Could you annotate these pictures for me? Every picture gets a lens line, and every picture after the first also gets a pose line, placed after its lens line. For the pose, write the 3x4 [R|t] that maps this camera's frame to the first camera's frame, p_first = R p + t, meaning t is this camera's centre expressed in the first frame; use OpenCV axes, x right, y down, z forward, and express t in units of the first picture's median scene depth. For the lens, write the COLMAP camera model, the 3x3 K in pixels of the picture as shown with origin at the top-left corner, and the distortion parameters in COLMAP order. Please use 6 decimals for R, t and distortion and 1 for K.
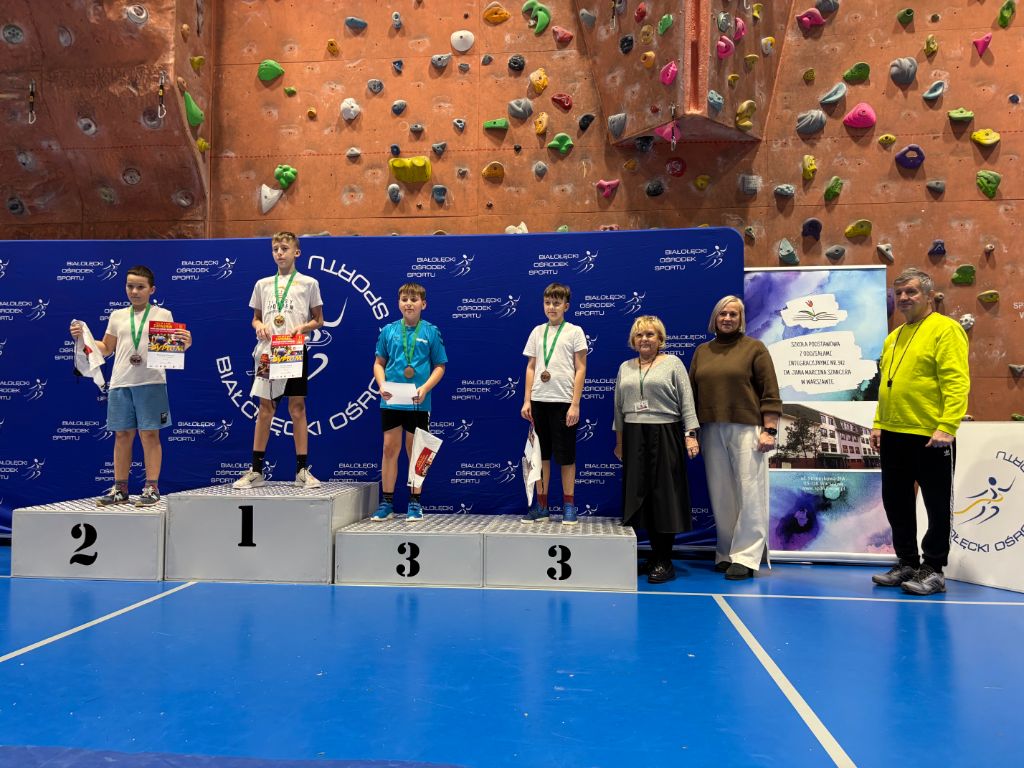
lens RADIAL K [[769.8, 0, 508.8], [0, 769.8, 387.9], [0, 0, 1]] dist [0.057004, -0.055732]
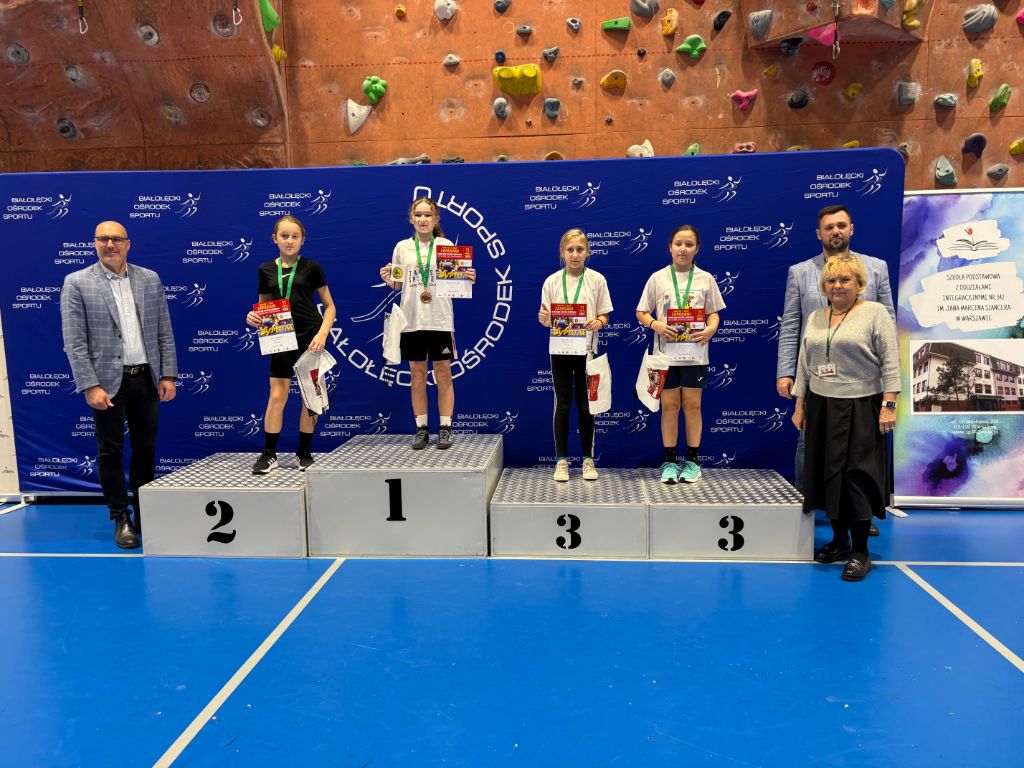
lens RADIAL K [[765.3, 0, 510.5], [0, 765.3, 388.3], [0, 0, 1]] dist [0.066146, -0.070691]
pose [[0.999367, -0.025171, 0.025129, -0.171365], [0.020551, 0.985292, 0.169636, -0.088254], [-0.029029, -0.169013, 0.985186, 0.077912]]
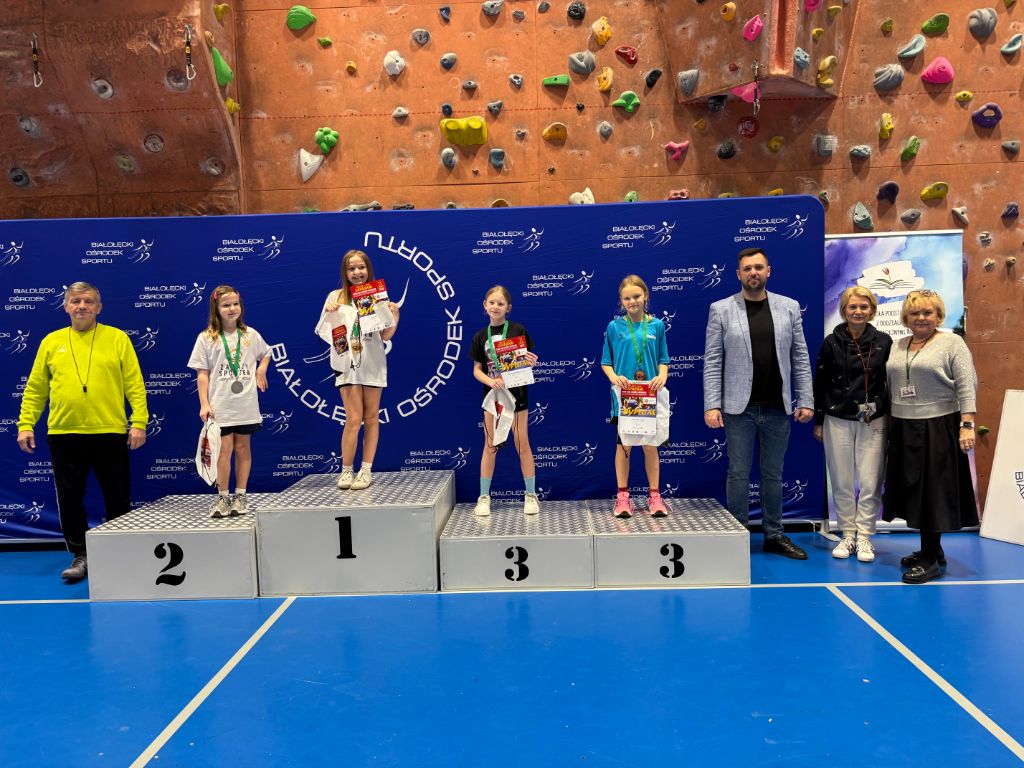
lens RADIAL K [[767.3, 0, 518.1], [0, 767.3, 382.6], [0, 0, 1]] dist [0.056693, -0.055918]
pose [[0.996153, -0.039082, 0.078427, -0.151709], [0.029797, 0.992772, 0.116255, -0.092006], [-0.082404, -0.113471, 0.990118, 0.047767]]
